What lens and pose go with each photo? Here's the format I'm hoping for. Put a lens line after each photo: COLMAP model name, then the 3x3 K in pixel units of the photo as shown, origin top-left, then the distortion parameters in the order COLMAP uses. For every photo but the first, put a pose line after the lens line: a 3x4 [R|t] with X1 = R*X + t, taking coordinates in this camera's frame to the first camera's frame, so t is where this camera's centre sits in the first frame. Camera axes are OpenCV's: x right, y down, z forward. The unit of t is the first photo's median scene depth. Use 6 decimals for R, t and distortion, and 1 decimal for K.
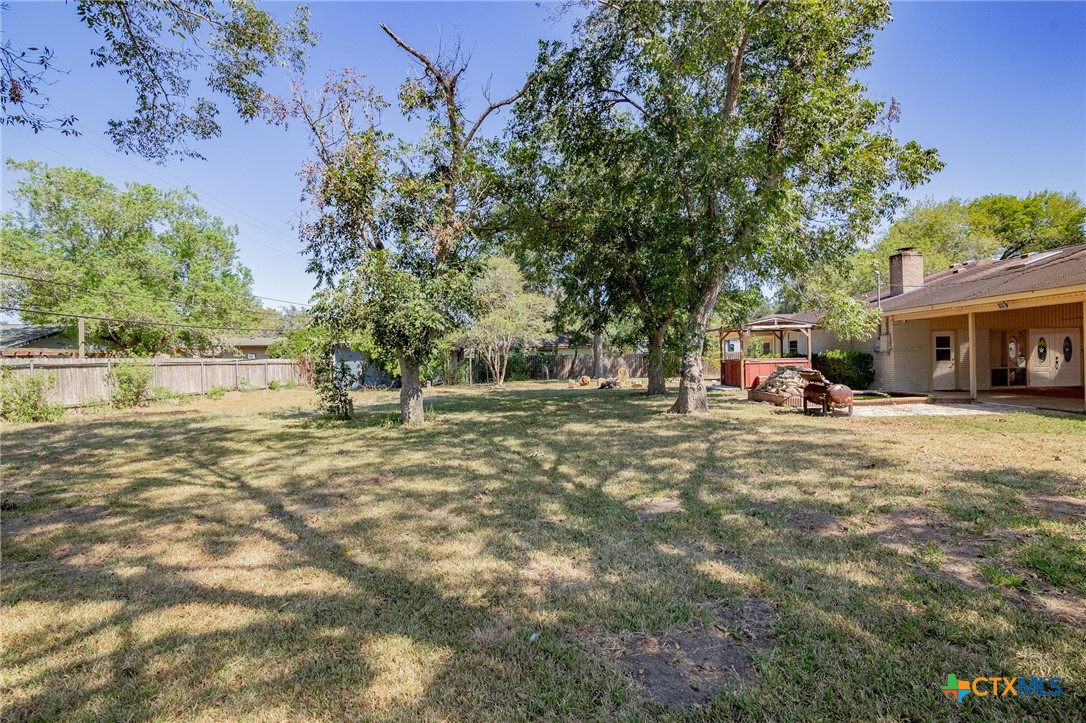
lens RADIAL K [[496.1, 0, 546.5], [0, 496.1, 361.0], [0, 0, 1]] dist [-0.018998, 0.000454]
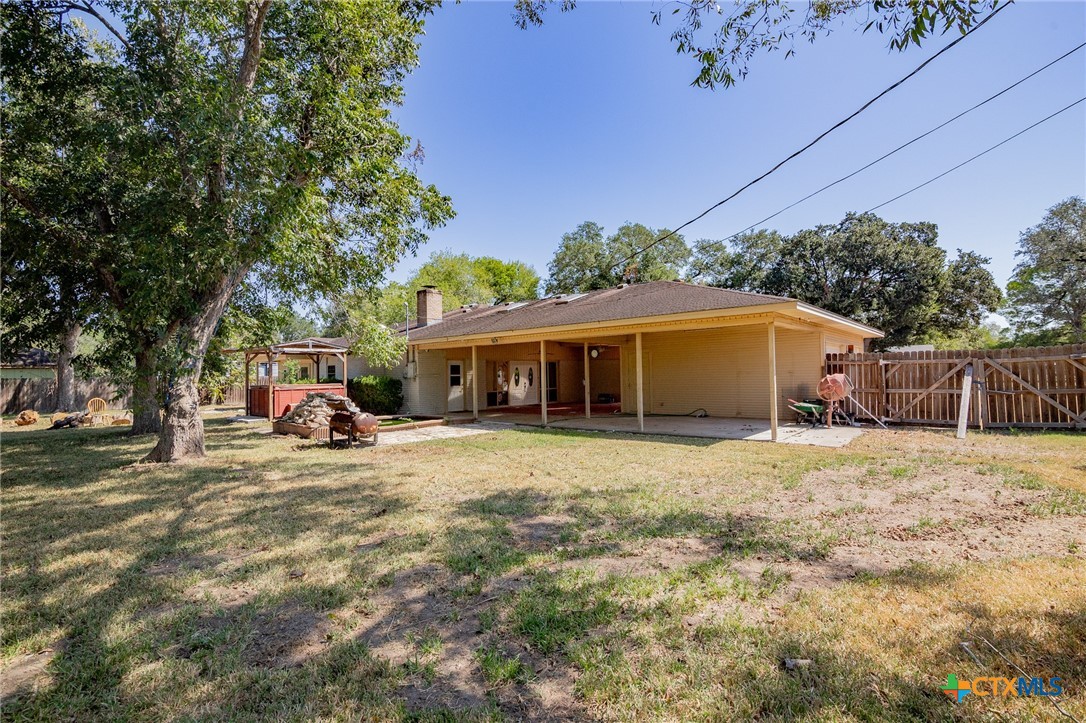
lens RADIAL K [[496.1, 0, 544.0], [0, 496.1, 360.7], [0, 0, 1]] dist [-0.018998, 0.000454]
pose [[0.657938, 0.032040, 0.752390, 0.095699], [0.005117, 0.998881, -0.047011, -0.005941], [-0.753054, 0.034780, 0.657038, 0.105012]]
